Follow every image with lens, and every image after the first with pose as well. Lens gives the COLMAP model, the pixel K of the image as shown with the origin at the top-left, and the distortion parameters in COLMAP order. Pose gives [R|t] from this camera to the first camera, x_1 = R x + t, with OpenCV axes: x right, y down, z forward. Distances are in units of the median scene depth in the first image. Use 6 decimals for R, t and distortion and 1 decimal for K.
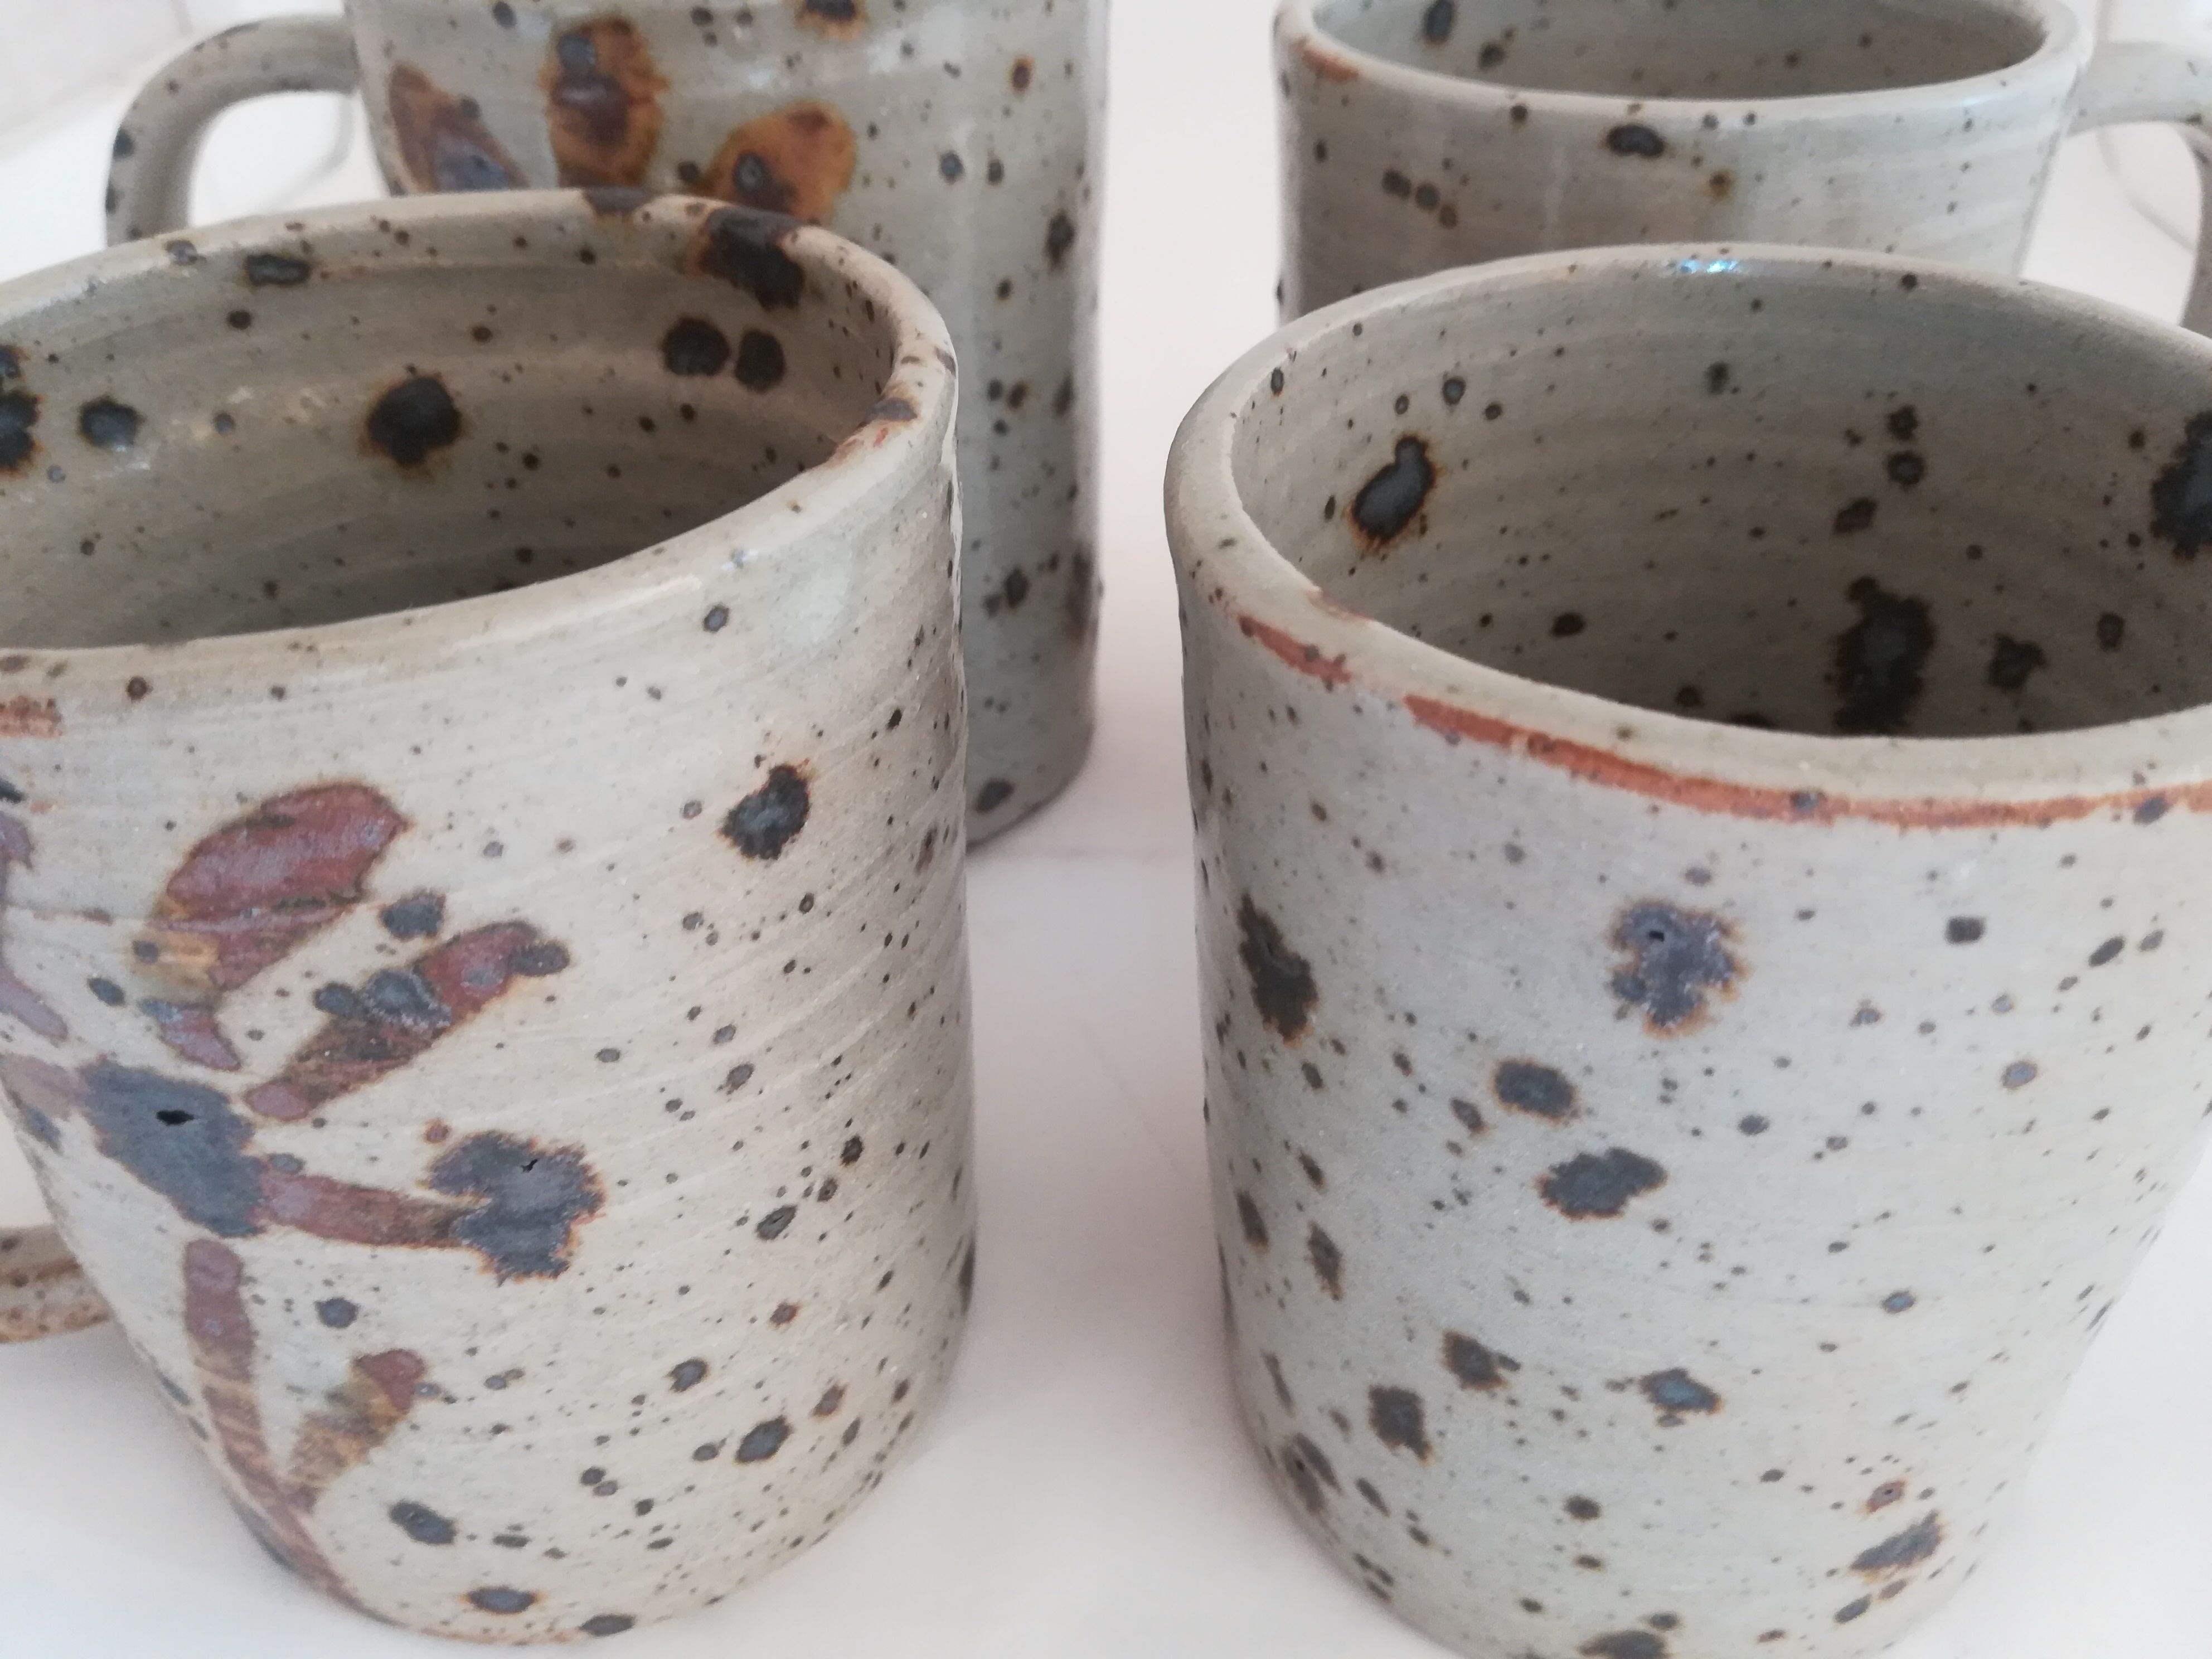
lens RADIAL K [[1790.9, 0, 1160.9], [0, 1790.9, 835.5], [0, 0, 1]] dist [0.050295, -0.135475]
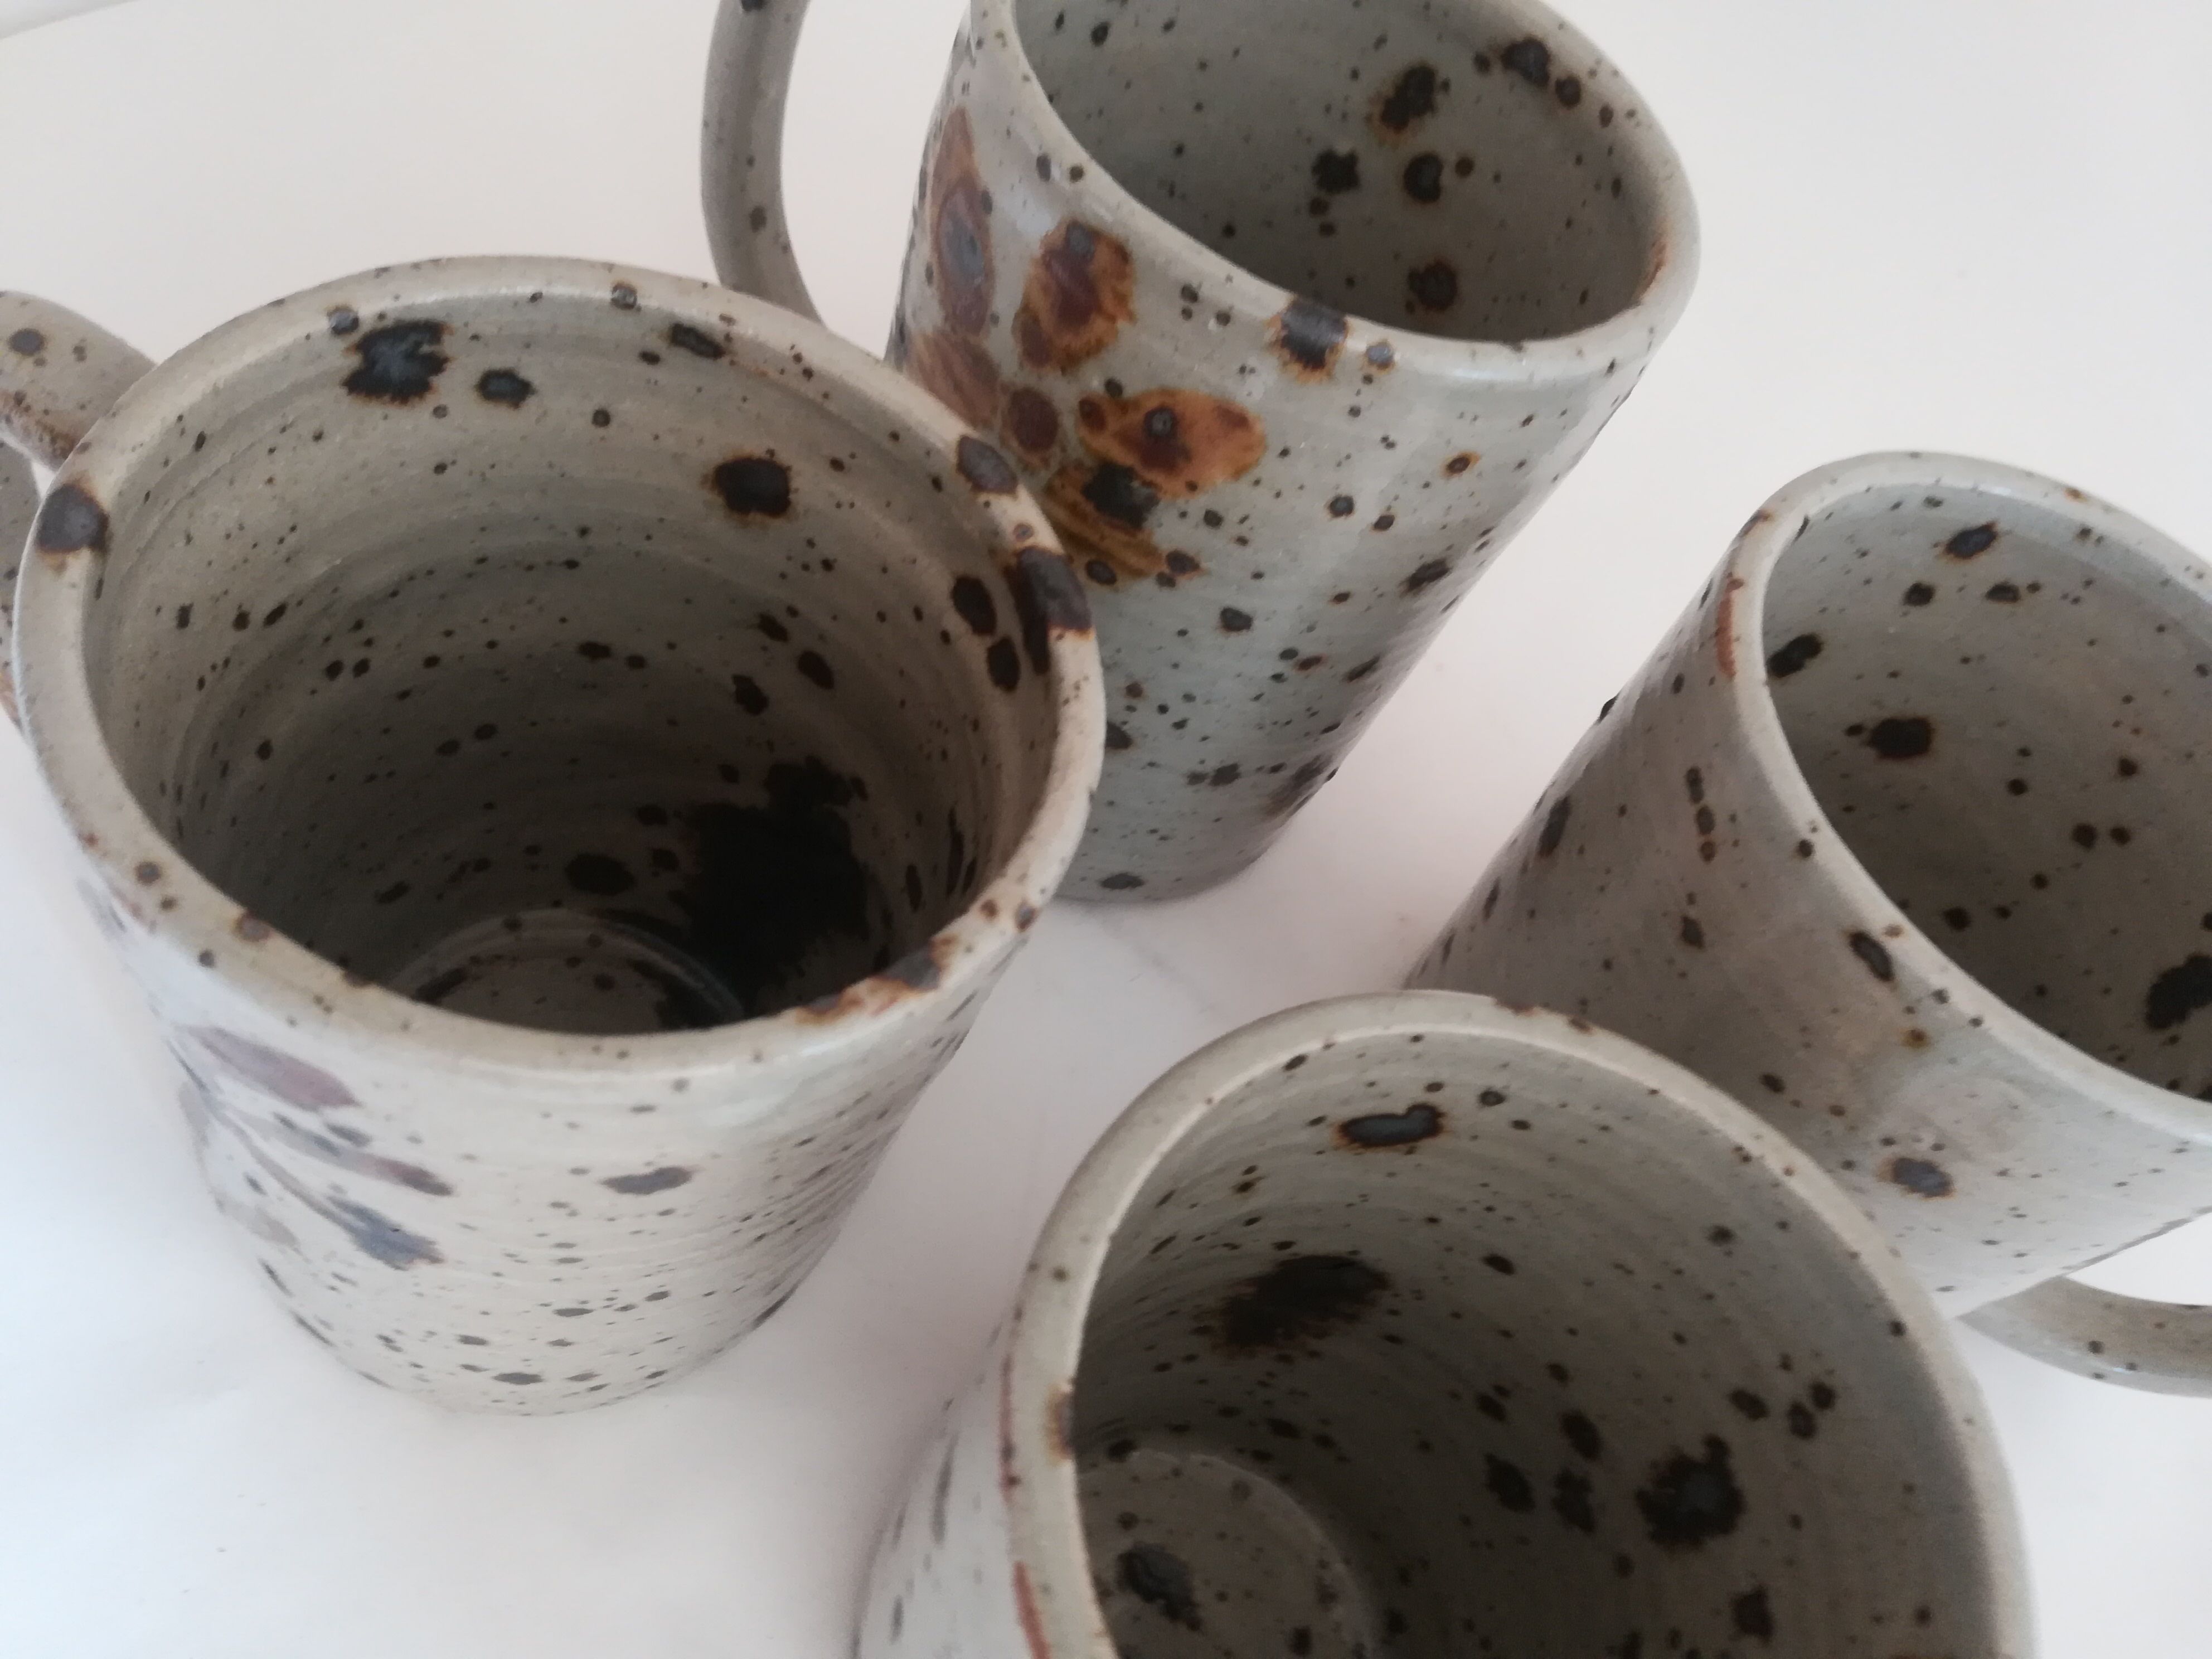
lens RADIAL K [[1790.9, 0, 1160.9], [0, 1790.9, 835.5], [0, 0, 1]] dist [0.050295, -0.135475]
pose [[0.781270, 0.616358, -0.098591, 0.019683], [-0.566112, 0.766213, 0.304031, -0.550085], [0.262934, -0.181716, 0.947547, -0.015791]]
